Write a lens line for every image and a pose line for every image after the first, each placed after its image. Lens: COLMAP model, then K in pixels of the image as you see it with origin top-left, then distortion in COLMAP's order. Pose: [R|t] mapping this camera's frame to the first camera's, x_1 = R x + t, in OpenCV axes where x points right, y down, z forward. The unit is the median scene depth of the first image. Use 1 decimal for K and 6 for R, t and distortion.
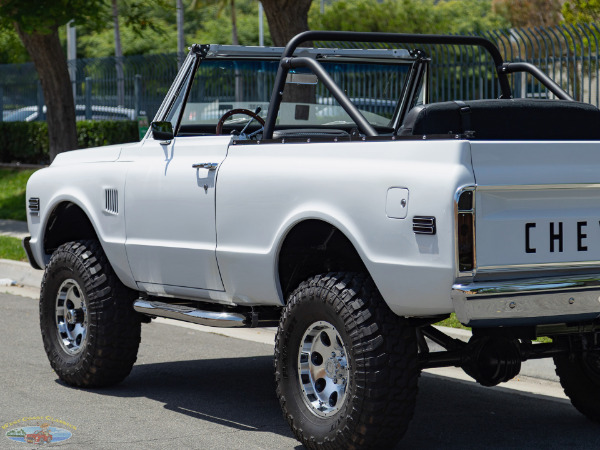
lens RADIAL K [[1834.6, 0, 288.4], [0, 1834.6, 226.0], [0, 0, 1]] dist [0.019725, 0.341360]
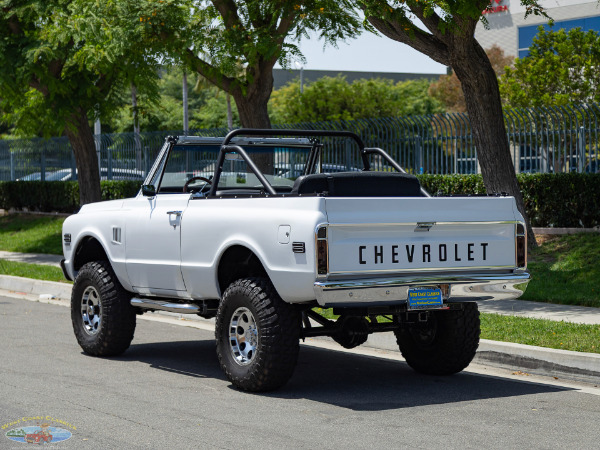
lens RADIAL K [[1547.2, 0, 299.2], [0, 1547.2, 225.3], [0, 0, 1]] dist [0.036318, 0.006697]
pose [[0.999953, -0.000622, 0.009721, 0.050436], [0.000881, 0.999645, -0.026614, 0.014311], [-0.009701, 0.026622, 0.999599, -0.351023]]
